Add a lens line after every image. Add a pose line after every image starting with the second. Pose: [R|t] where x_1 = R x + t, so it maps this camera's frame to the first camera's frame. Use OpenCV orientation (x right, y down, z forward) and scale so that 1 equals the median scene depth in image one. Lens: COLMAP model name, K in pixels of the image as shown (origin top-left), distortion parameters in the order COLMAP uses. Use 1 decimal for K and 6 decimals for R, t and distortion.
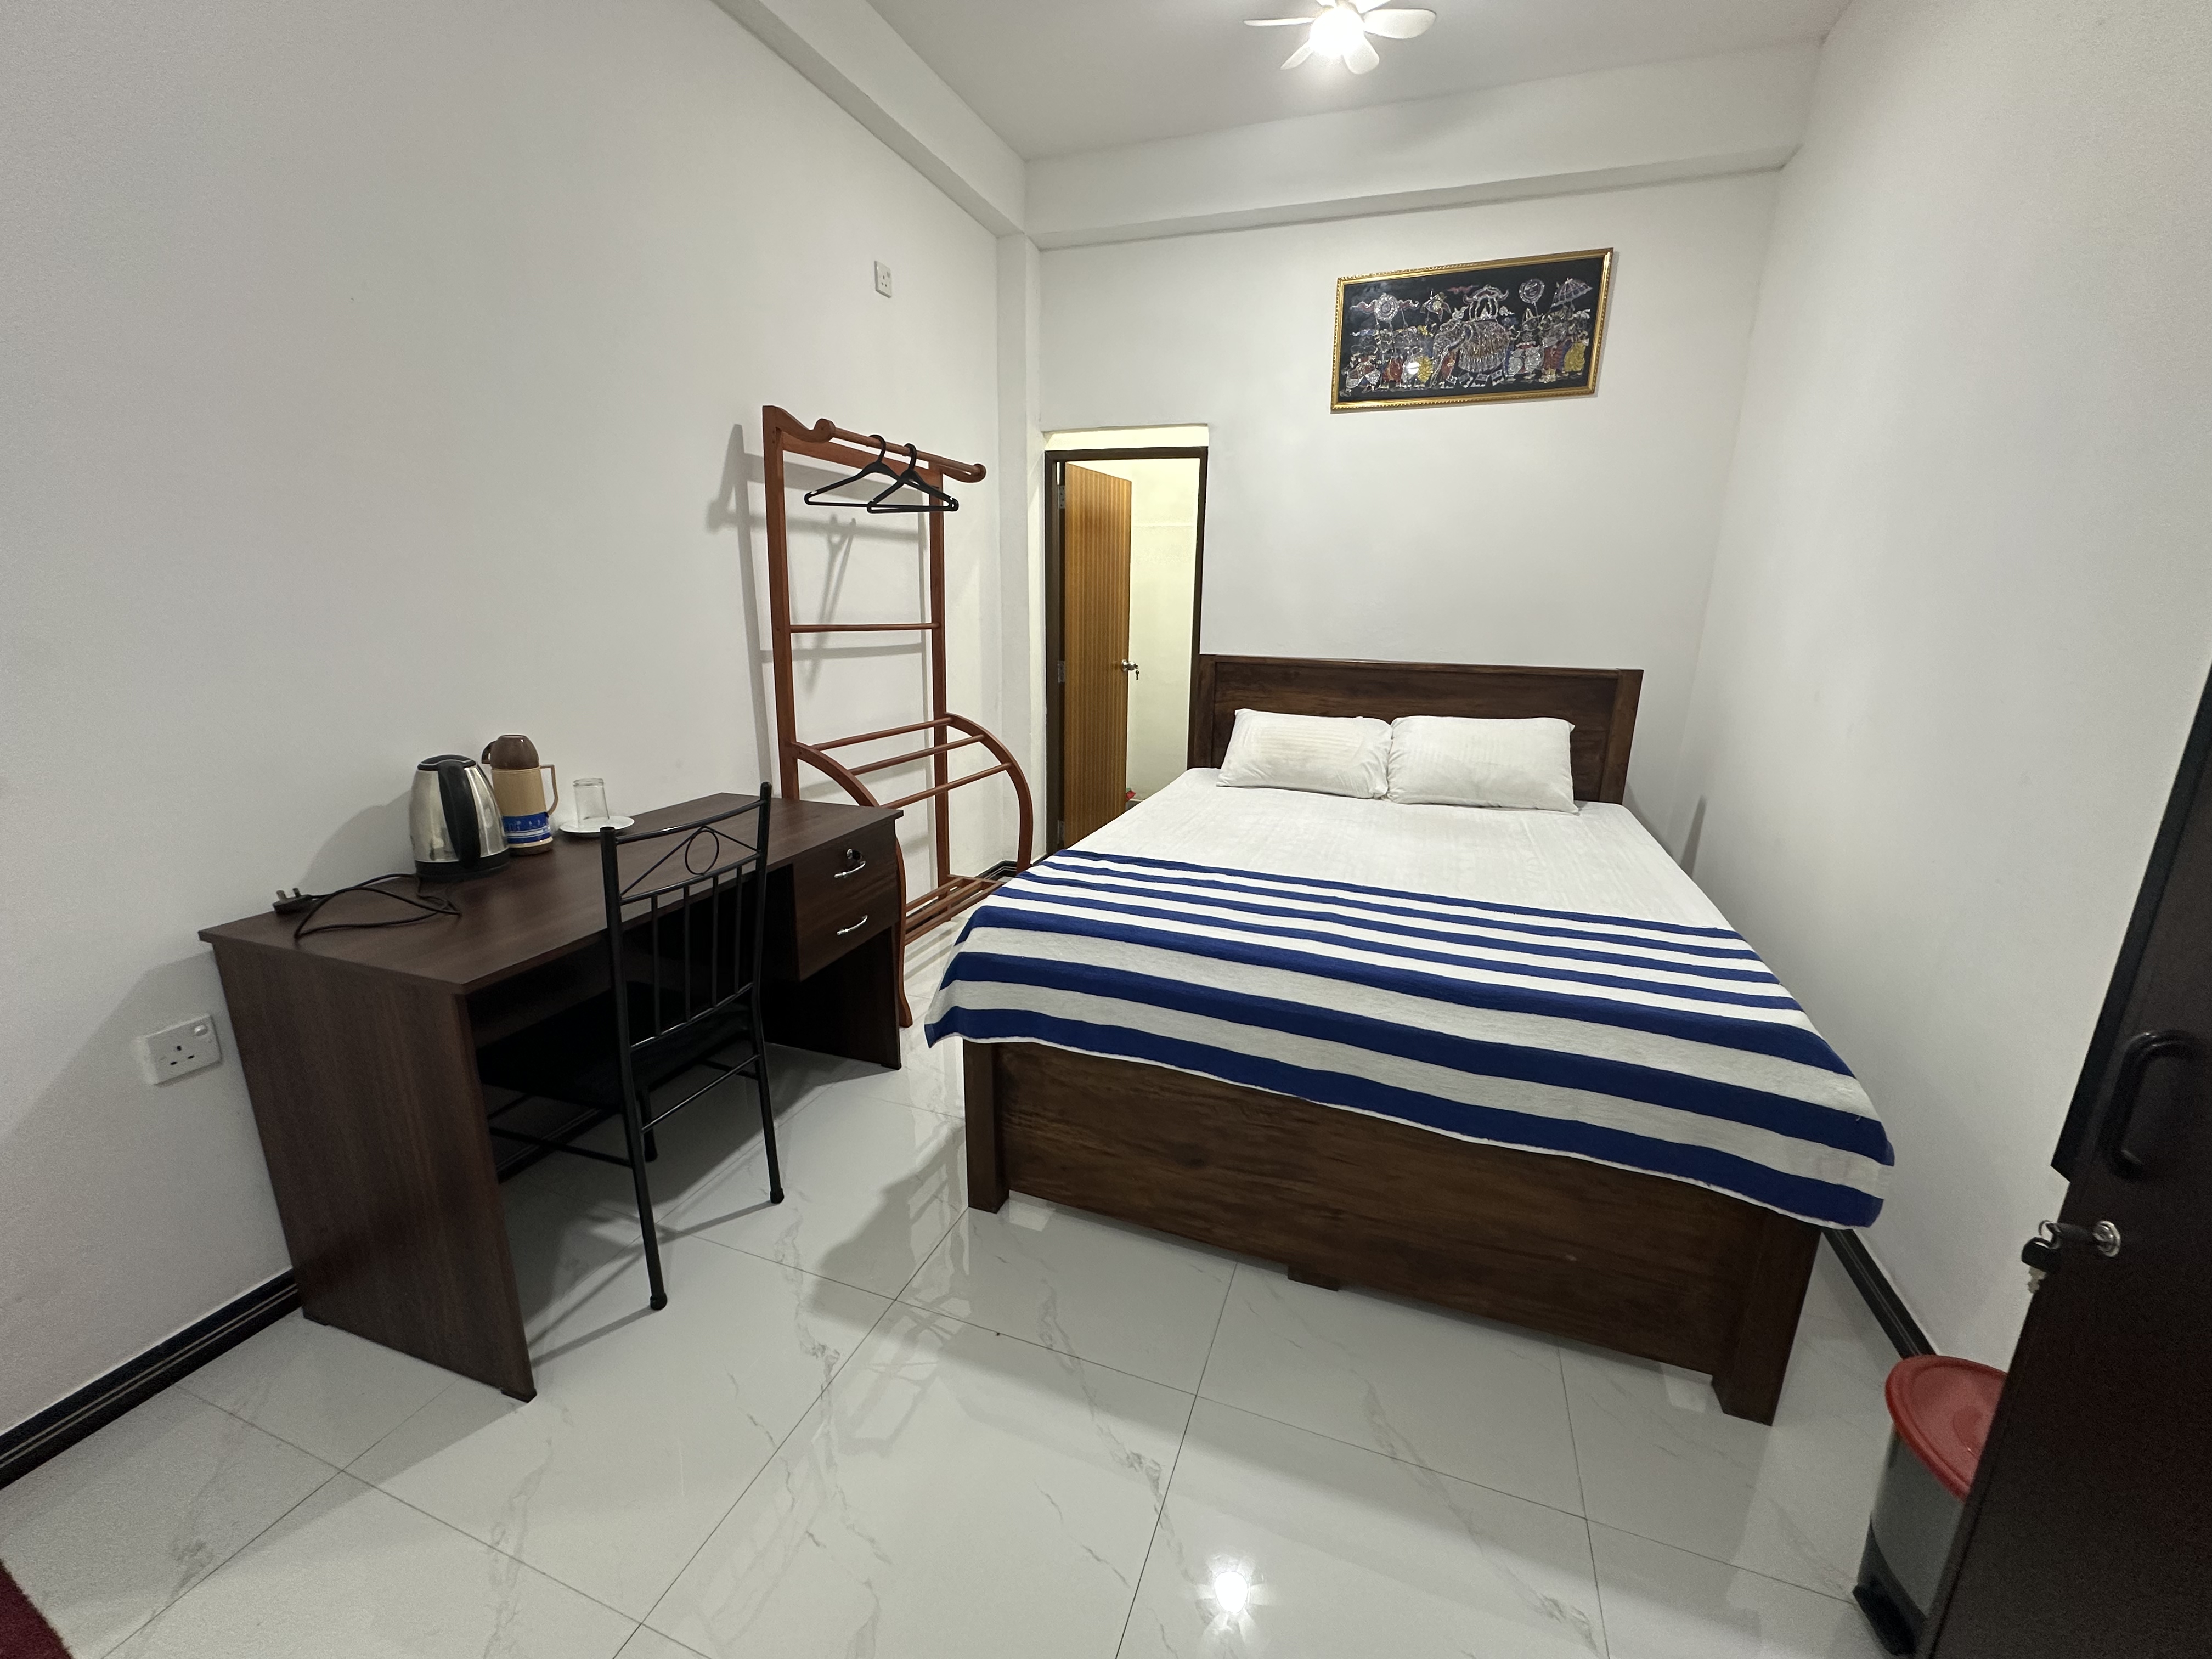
lens RADIAL K [[882.4, 0, 1119.5], [0, 882.4, 831.4], [0, 0, 1]] dist [-0.002217, 0.001367]
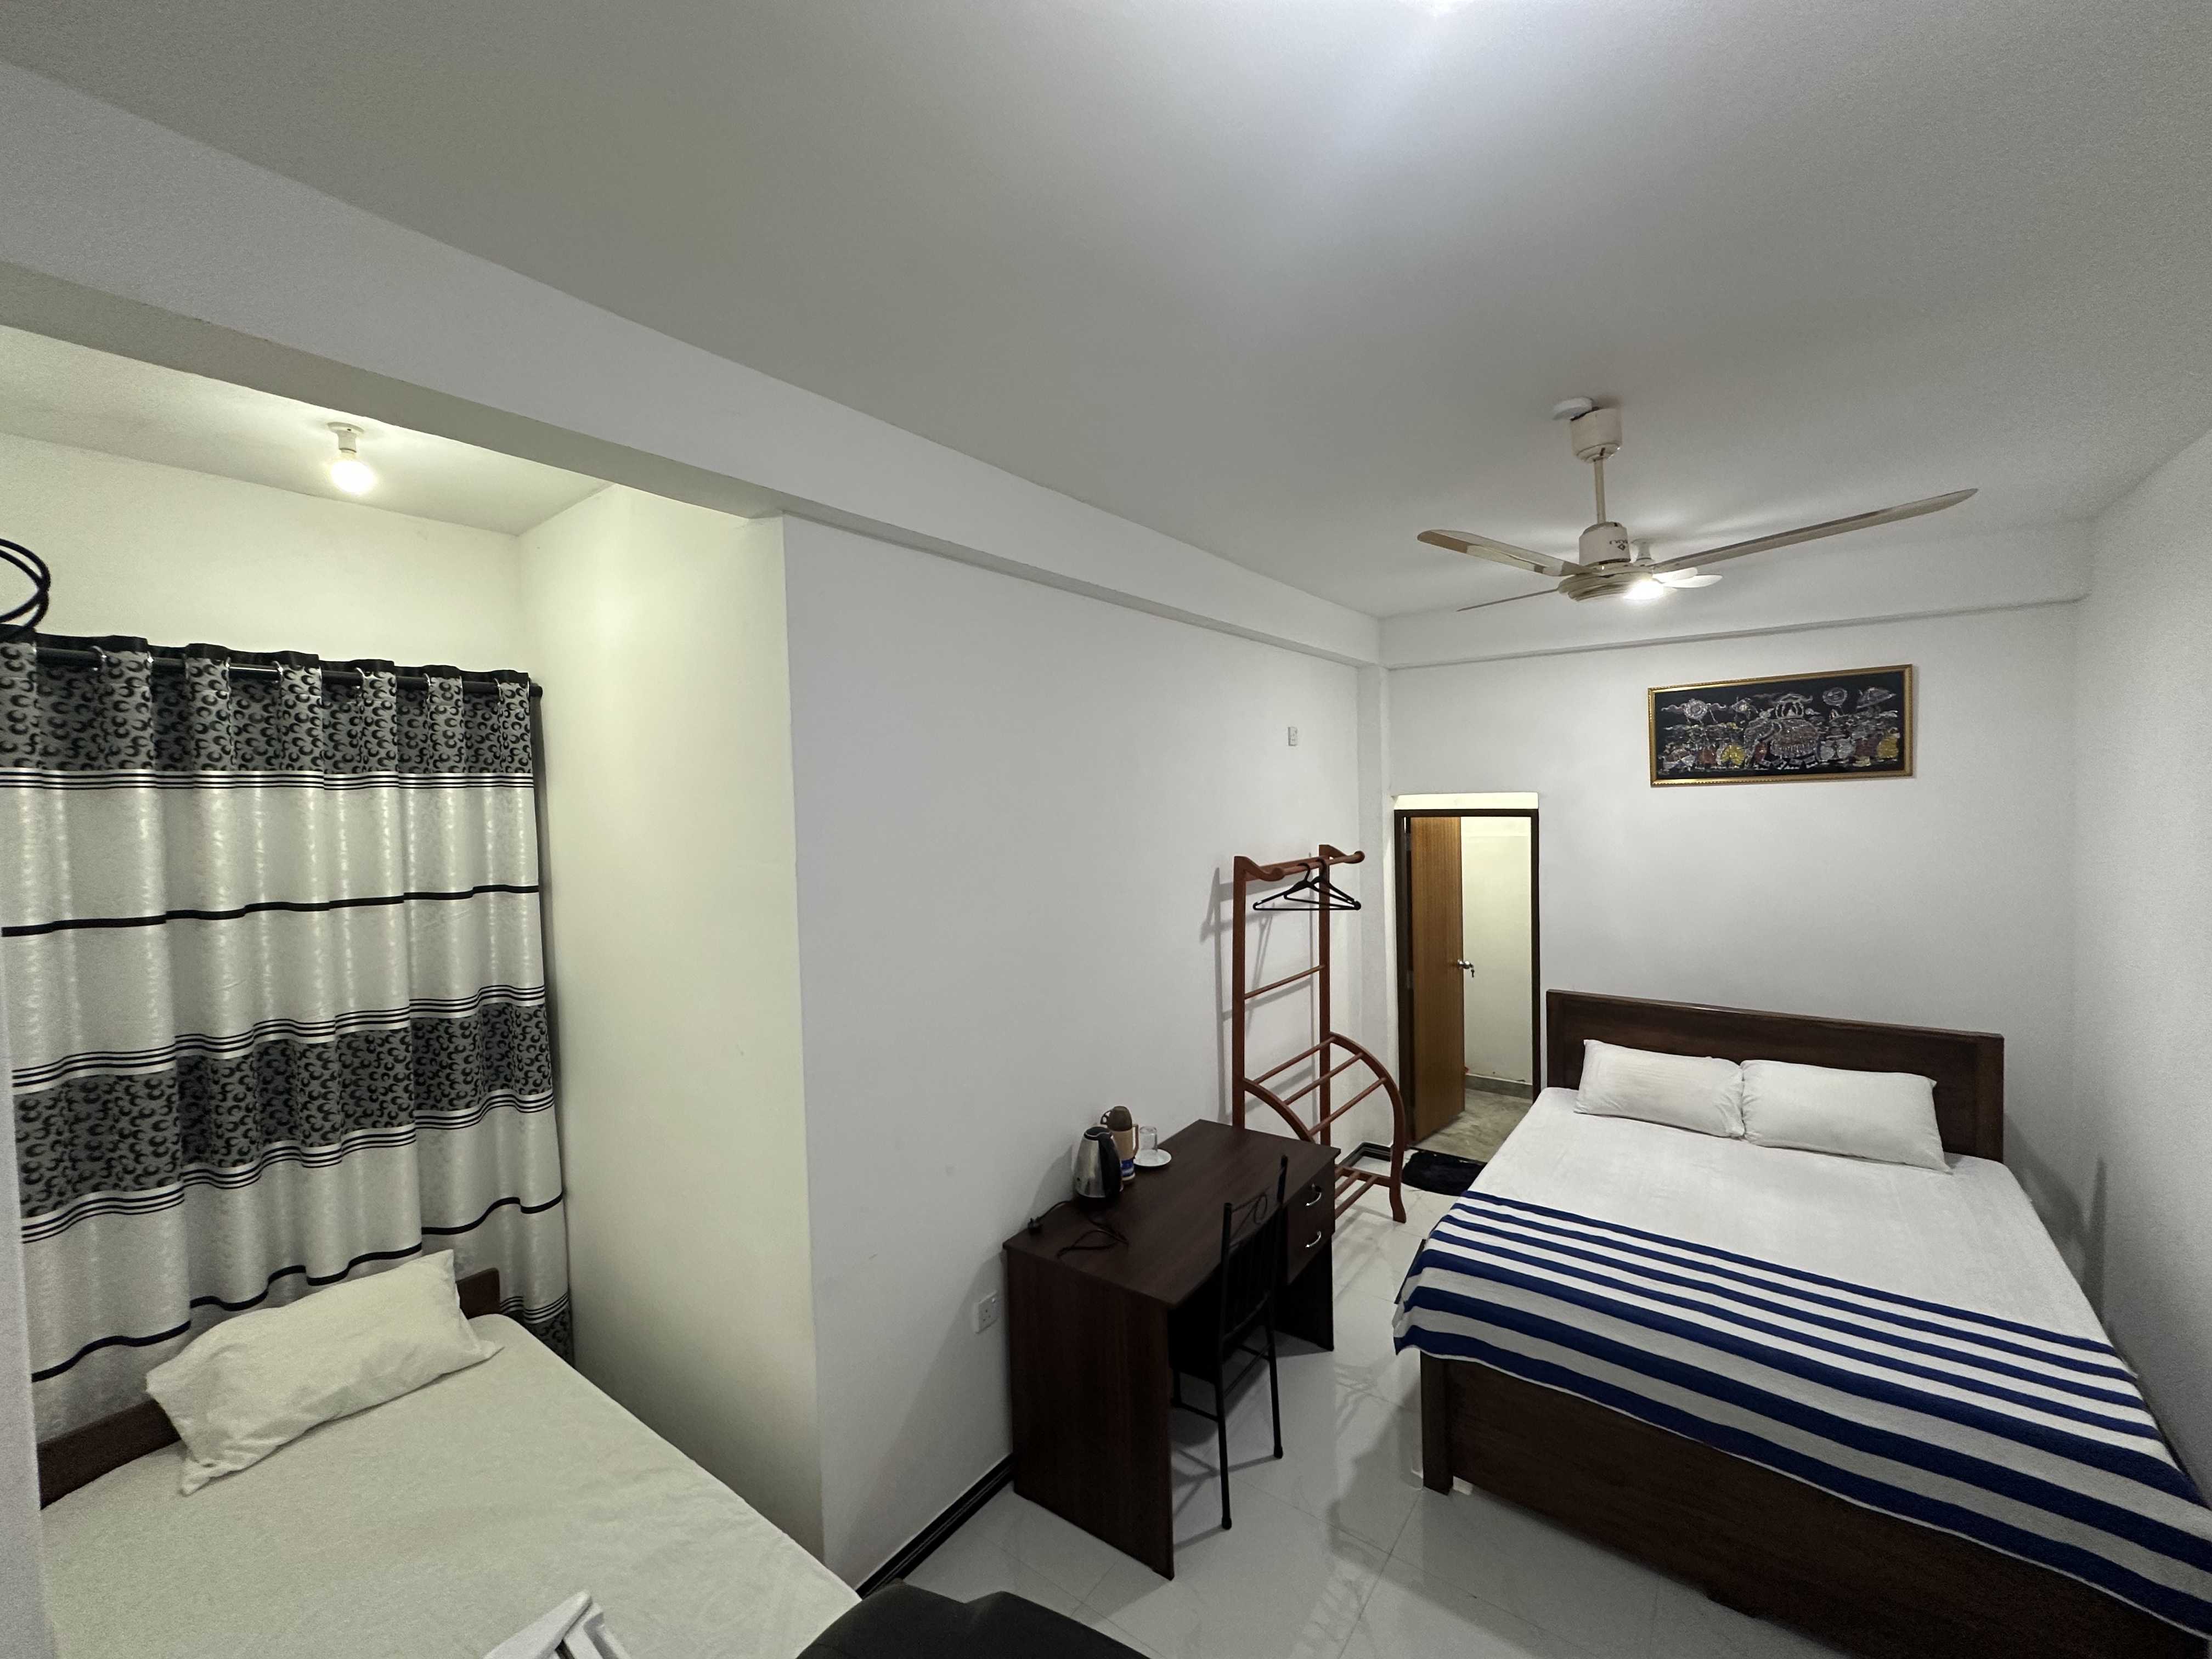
lens RADIAL K [[882.4, 0, 1117.6], [0, 882.4, 836.7], [0, 0, 1]] dist [-0.002217, 0.001367]
pose [[0.955393, -0.032955, -0.293493, -0.122757], [-0.029043, 0.978455, -0.204407, -0.162527], [0.293905, 0.203813, 0.933852, -0.380064]]
